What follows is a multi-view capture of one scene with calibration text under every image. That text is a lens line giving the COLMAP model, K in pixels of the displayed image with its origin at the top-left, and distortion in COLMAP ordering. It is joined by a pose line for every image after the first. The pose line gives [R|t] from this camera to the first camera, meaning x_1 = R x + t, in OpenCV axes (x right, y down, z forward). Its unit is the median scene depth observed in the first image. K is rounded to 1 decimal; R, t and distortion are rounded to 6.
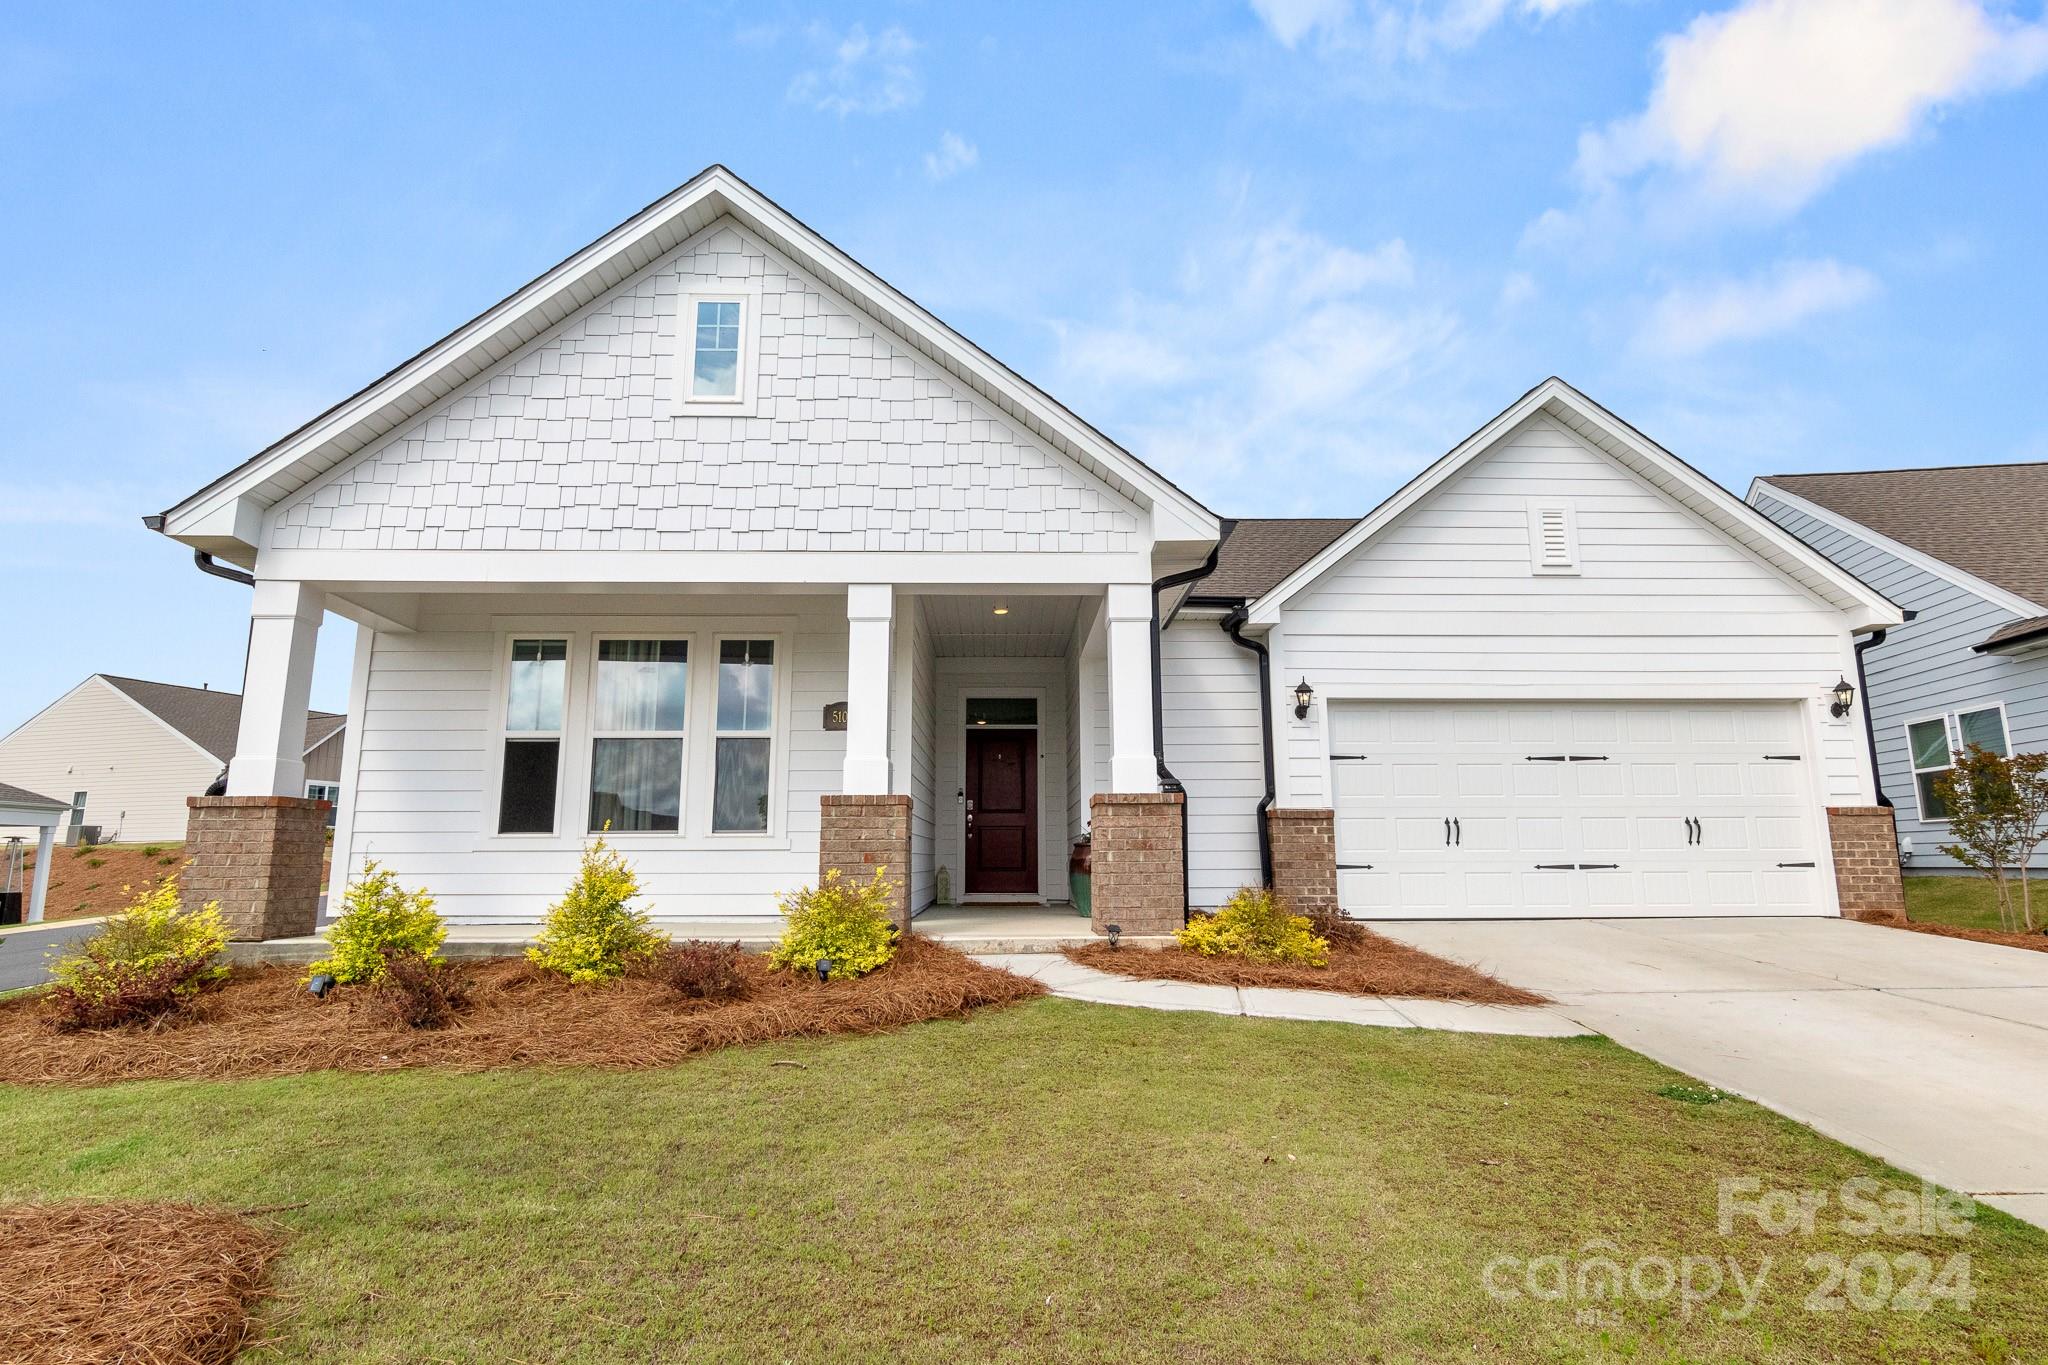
lens RADIAL K [[1041.4, 0, 1030.0], [0, 1041.4, 688.3], [0, 0, 1]] dist [-0.000260, 0.001310]
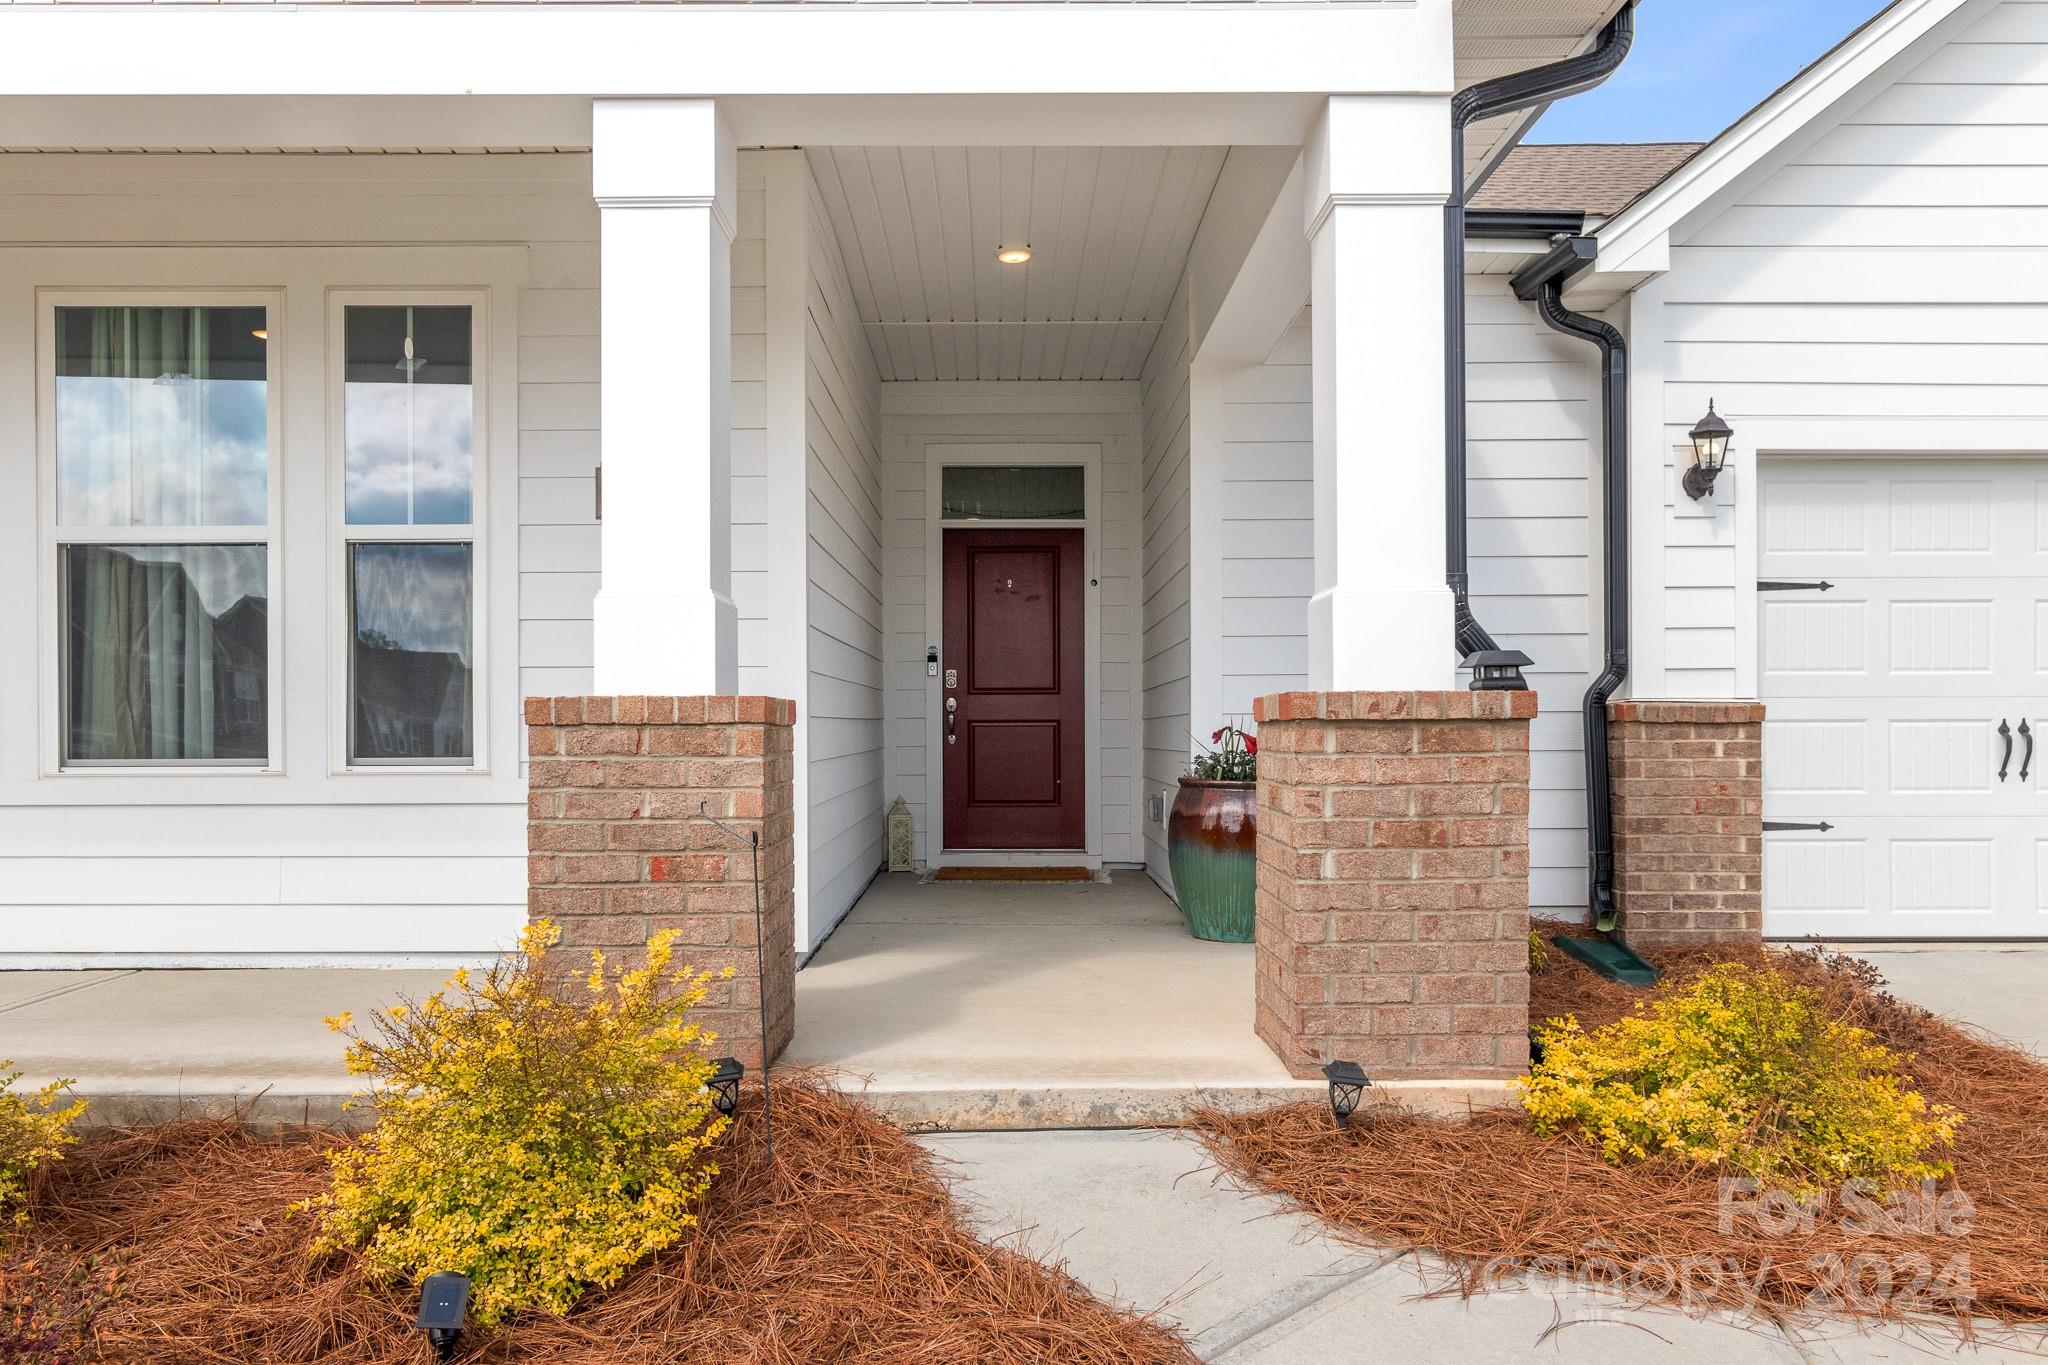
lens RADIAL K [[1485.5, 0, 1008.8], [0, 1485.5, 722.8], [0, 0, 1]] dist [-0.008225, 0.005236]
pose [[0.999723, 0.001074, -0.023526, -0.017465], [0.002734, 0.986913, 0.161233, 0.023117], [0.023391, -0.161252, 0.986636, 0.391646]]
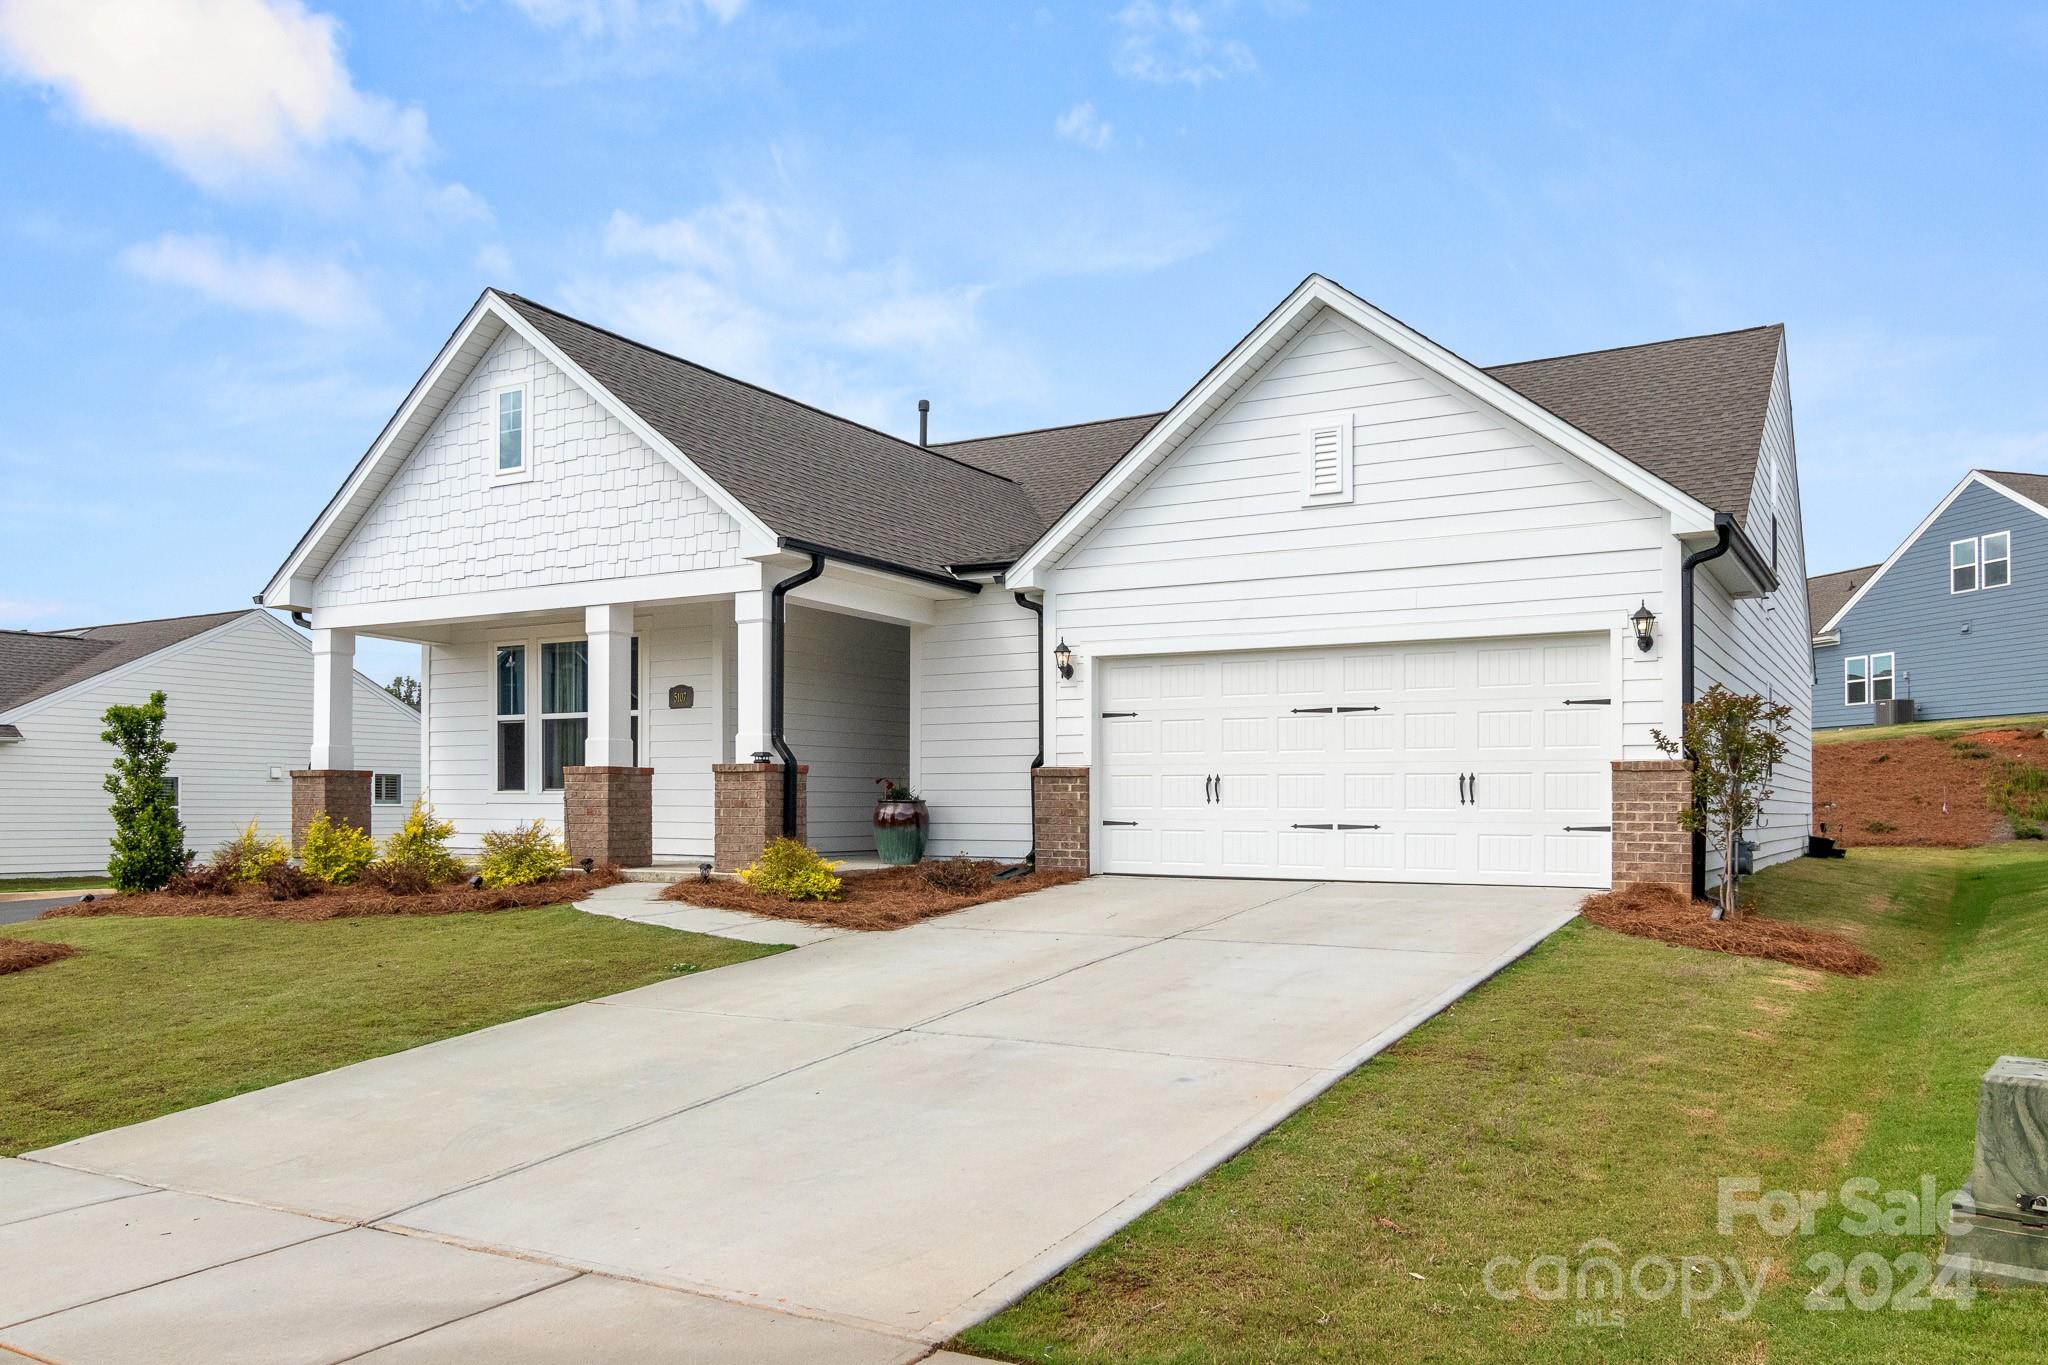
lens RADIAL K [[1485.5, 0, 1033.3], [0, 1485.5, 815.2], [0, 0, 1]] dist [-0.008225, 0.005236]
pose [[0.850264, 0.011951, -0.526221, 1.085628], [0.078678, 0.985625, 0.149512, -0.063413], [0.520444, -0.168527, 0.837101, -0.270289]]
